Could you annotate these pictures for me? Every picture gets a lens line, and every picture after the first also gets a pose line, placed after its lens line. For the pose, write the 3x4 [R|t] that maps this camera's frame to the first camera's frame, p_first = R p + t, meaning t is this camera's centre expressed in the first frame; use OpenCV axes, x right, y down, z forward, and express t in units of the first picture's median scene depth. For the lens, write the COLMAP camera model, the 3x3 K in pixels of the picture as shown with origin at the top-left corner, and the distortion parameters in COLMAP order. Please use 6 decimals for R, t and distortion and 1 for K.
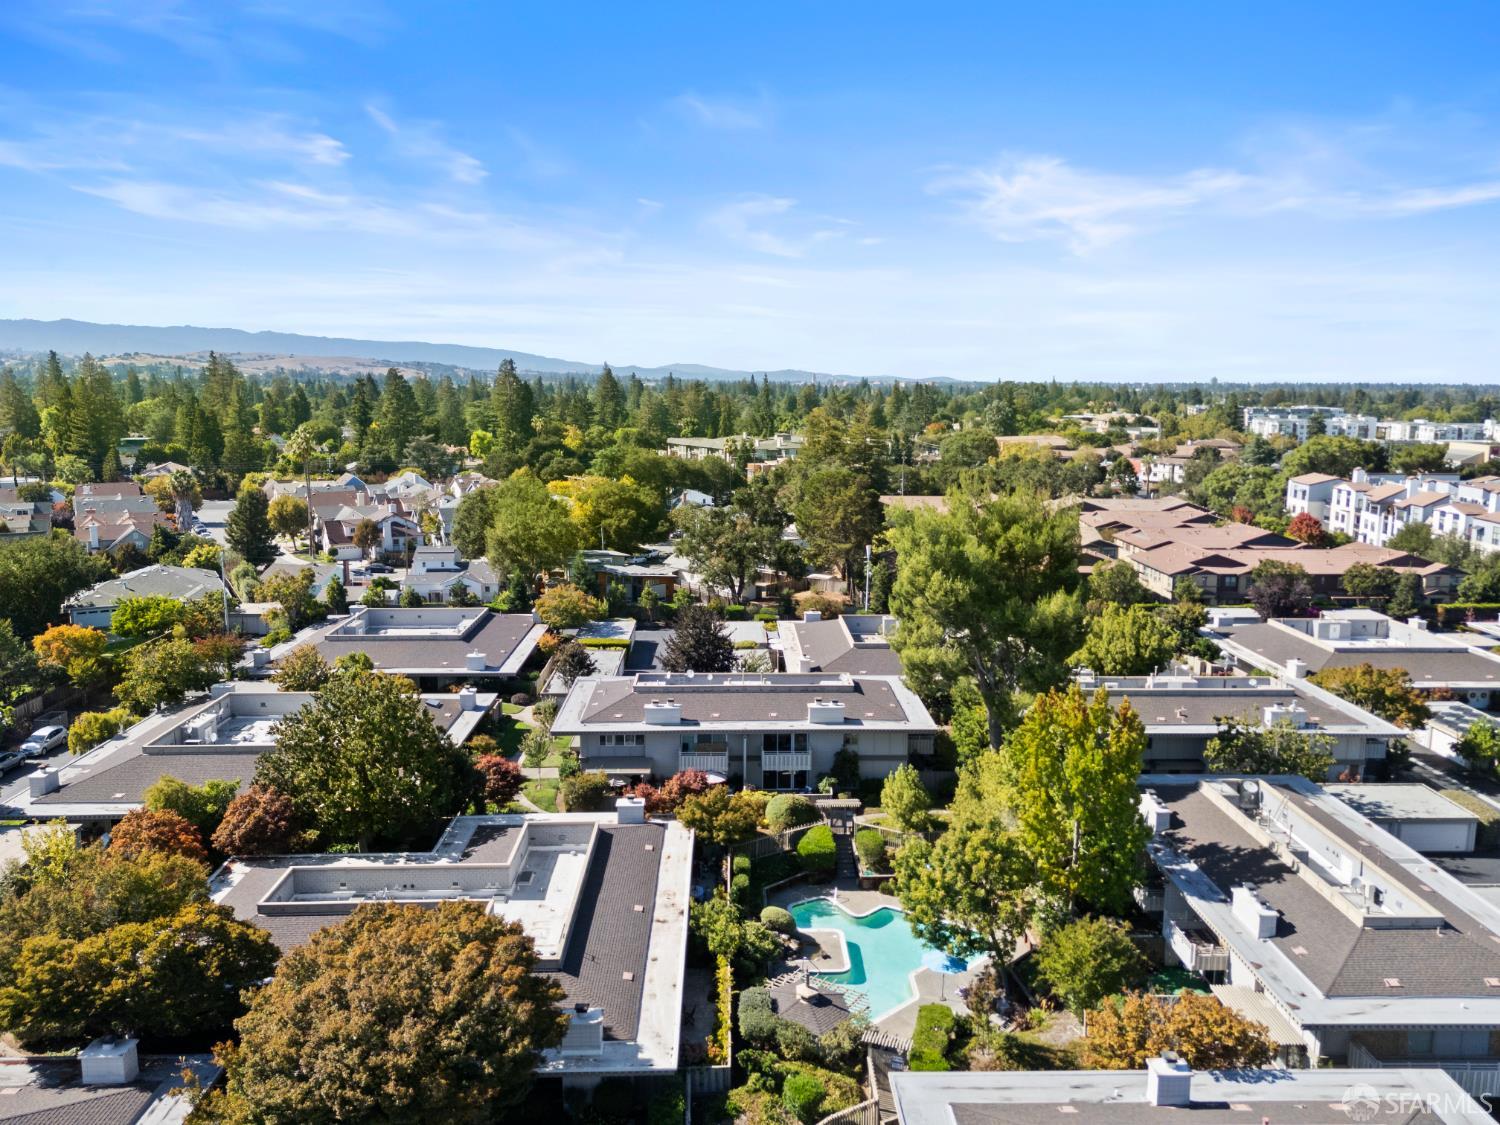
lens RADIAL K [[1092.7, 0, 757.1], [0, 1092.7, 561.1], [0, 0, 1]] dist [0.102150, -0.114517]
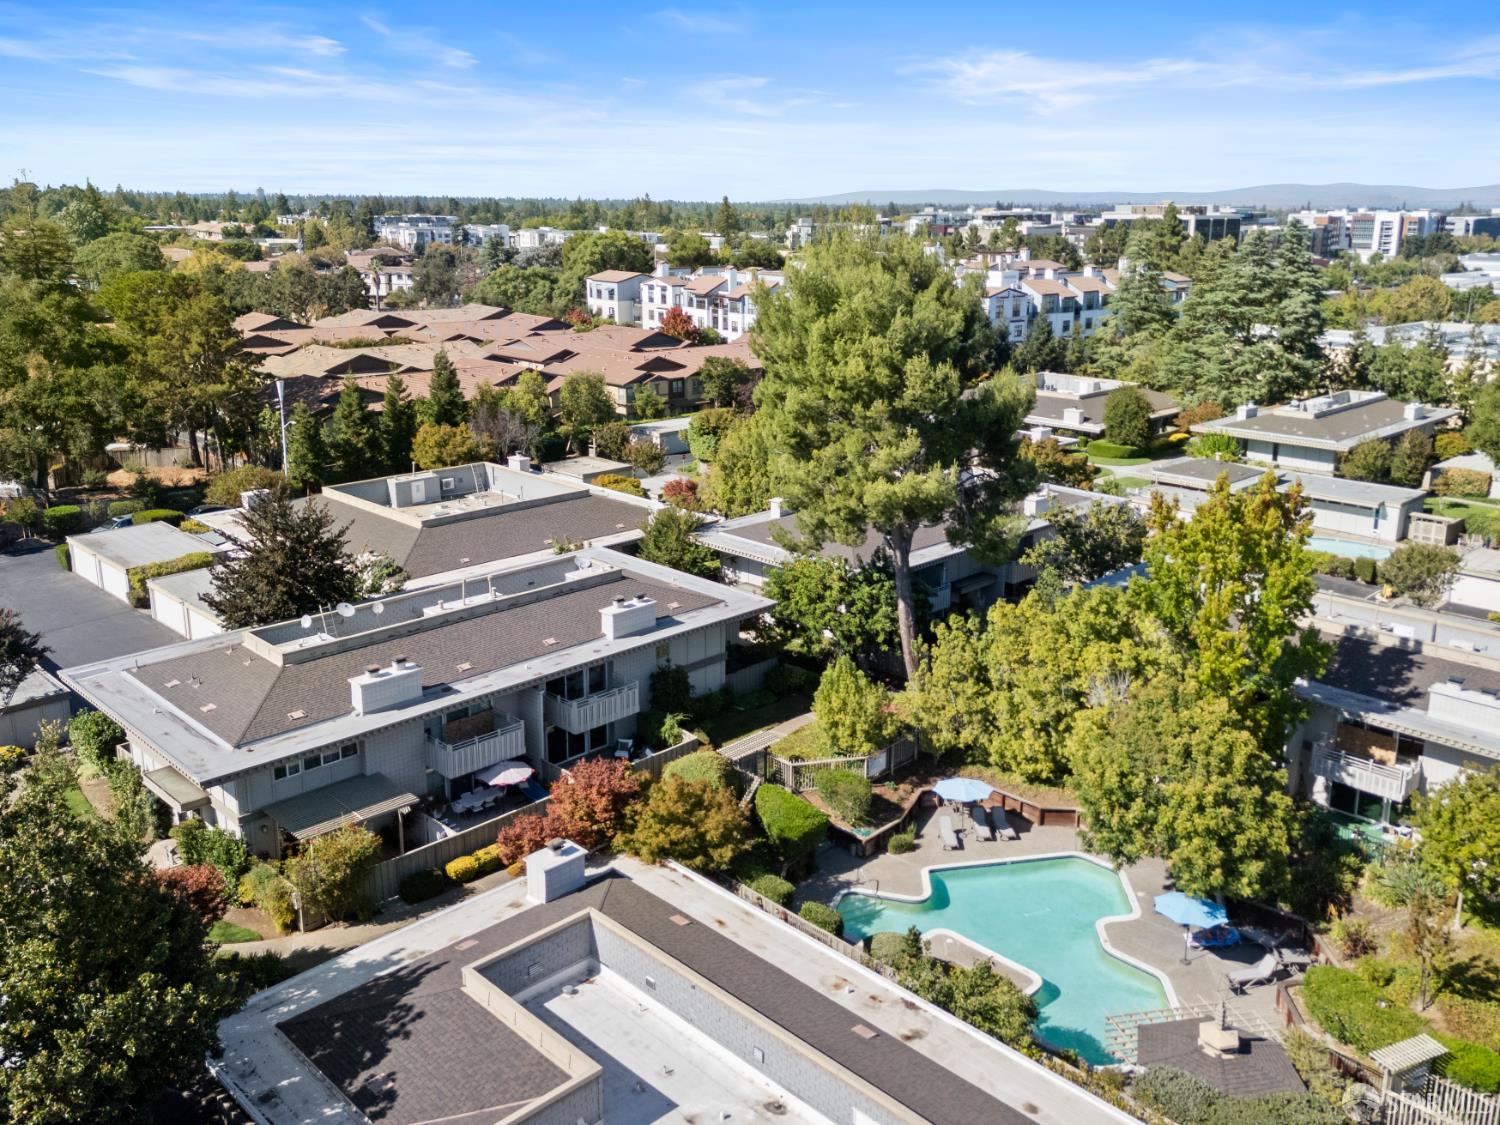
lens RADIAL K [[1265.7, 0, 768.5], [0, 1265.7, 503.3], [0, 0, 1]] dist [0.079970, -0.064540]
pose [[0.725988, -0.160457, 0.668726, -0.149556], [0.108696, 0.986950, 0.118810, -0.001113], [-0.679063, -0.013567, 0.733955, 0.179320]]
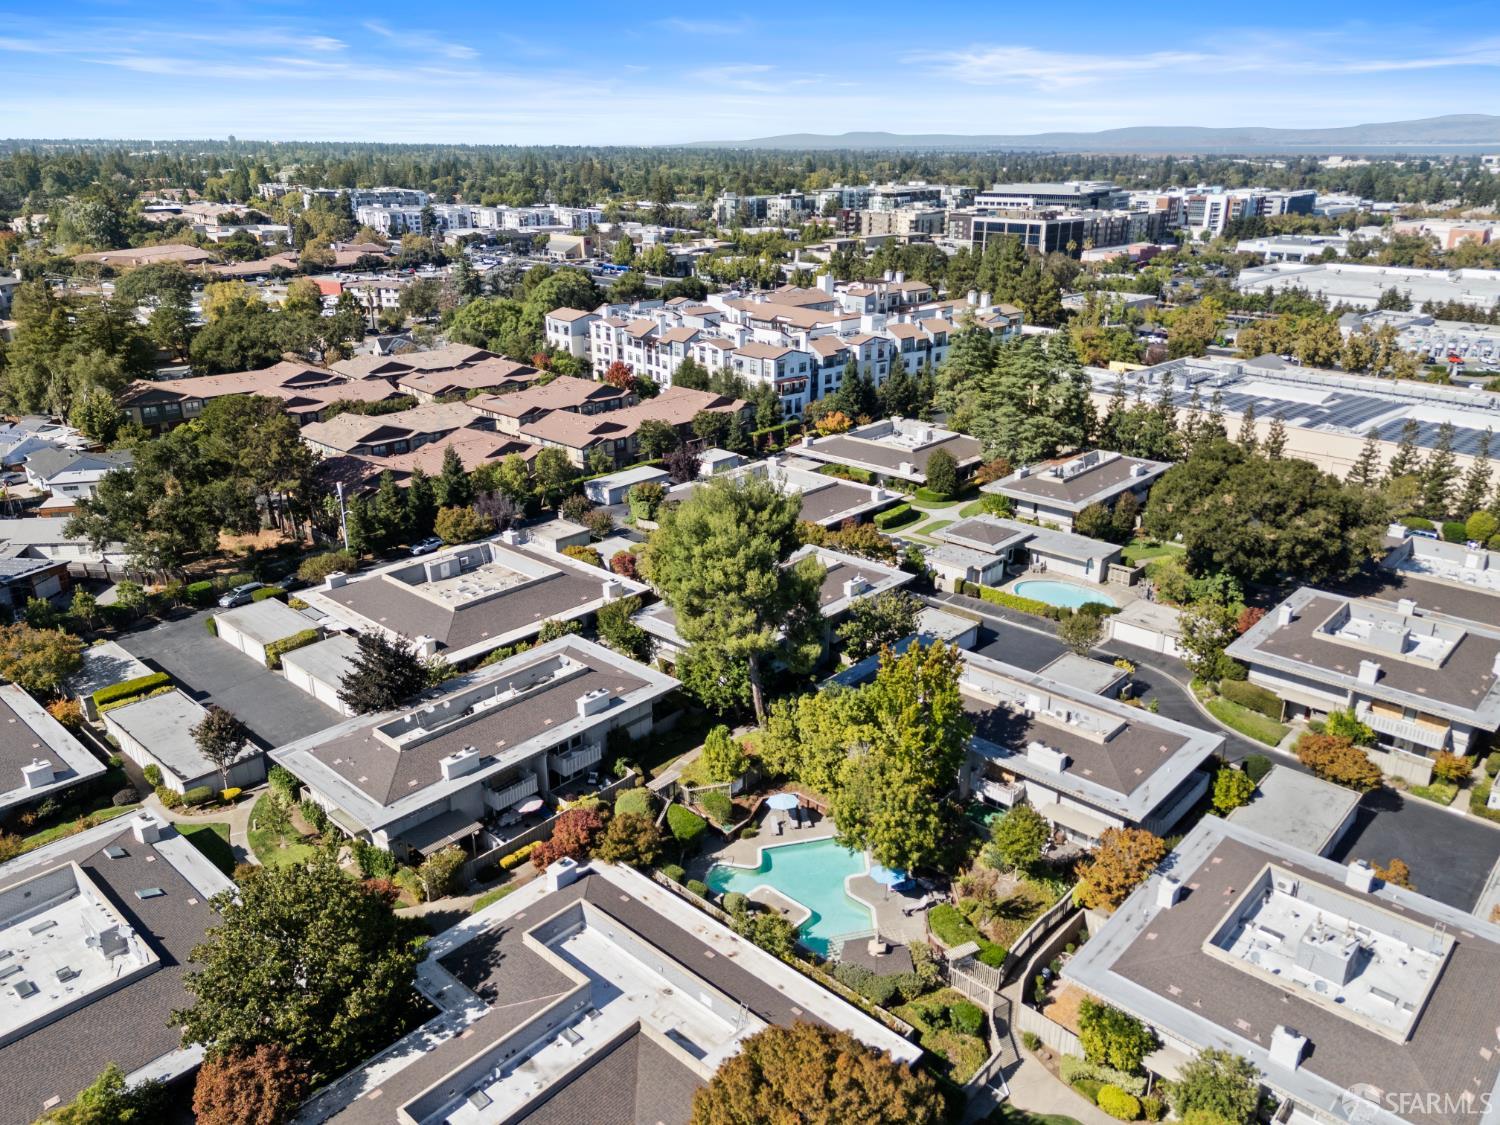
lens RADIAL K [[1092.7, 0, 757.1], [0, 1092.7, 561.1], [0, 0, 1]] dist [0.102150, -0.114517]
pose [[0.692350, -0.257850, 0.673918, -0.217839], [0.116554, 0.961670, 0.248206, -0.102308], [-0.712086, -0.093298, 0.695865, 0.067708]]
